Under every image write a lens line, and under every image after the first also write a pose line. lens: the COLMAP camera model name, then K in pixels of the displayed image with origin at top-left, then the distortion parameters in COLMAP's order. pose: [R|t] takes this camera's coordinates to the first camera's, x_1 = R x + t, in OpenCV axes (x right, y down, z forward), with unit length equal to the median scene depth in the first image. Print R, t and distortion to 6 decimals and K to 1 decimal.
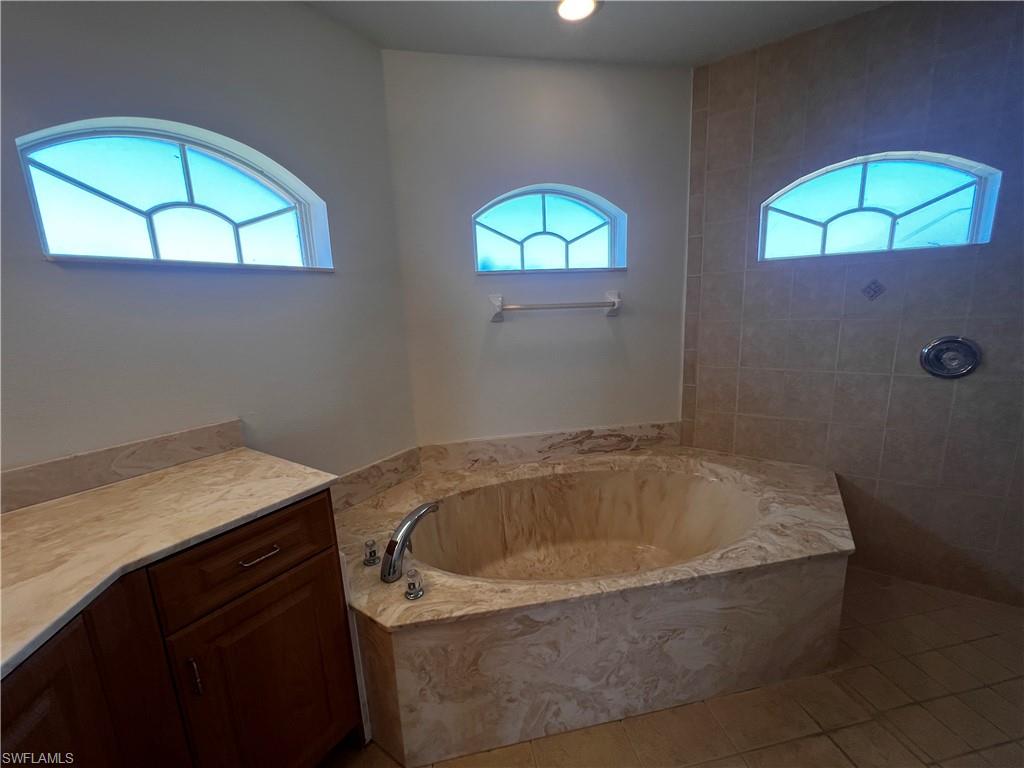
lens RADIAL K [[412.7, 0, 509.9], [0, 412.7, 385.7], [0, 0, 1]] dist [-0.000659, 0.000422]
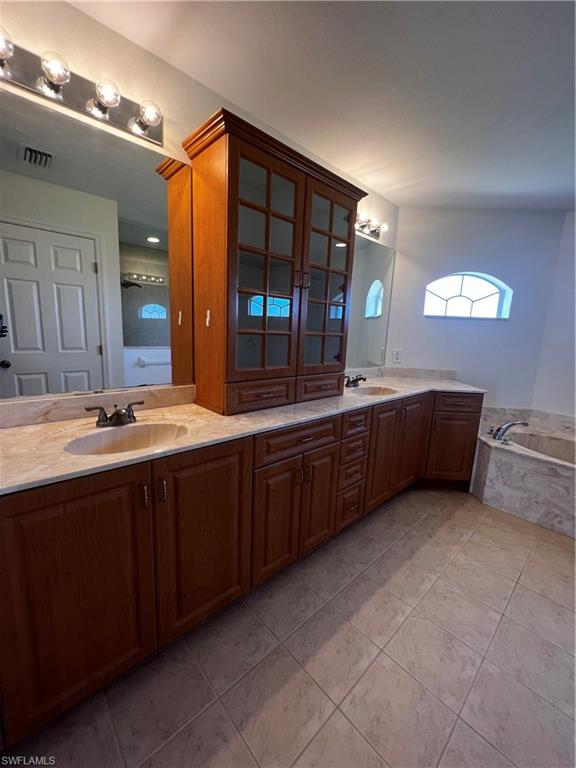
lens RADIAL K [[309.5, 0, 288.0], [0, 309.5, 384.0], [0, 0, 1]] dist [-0.000659, 0.000422]
pose [[0.533586, 0.212435, -0.818631, 0.558877], [-0.226849, 0.968421, 0.103445, 0.241366], [0.814755, 0.130509, 0.564927, -1.278676]]
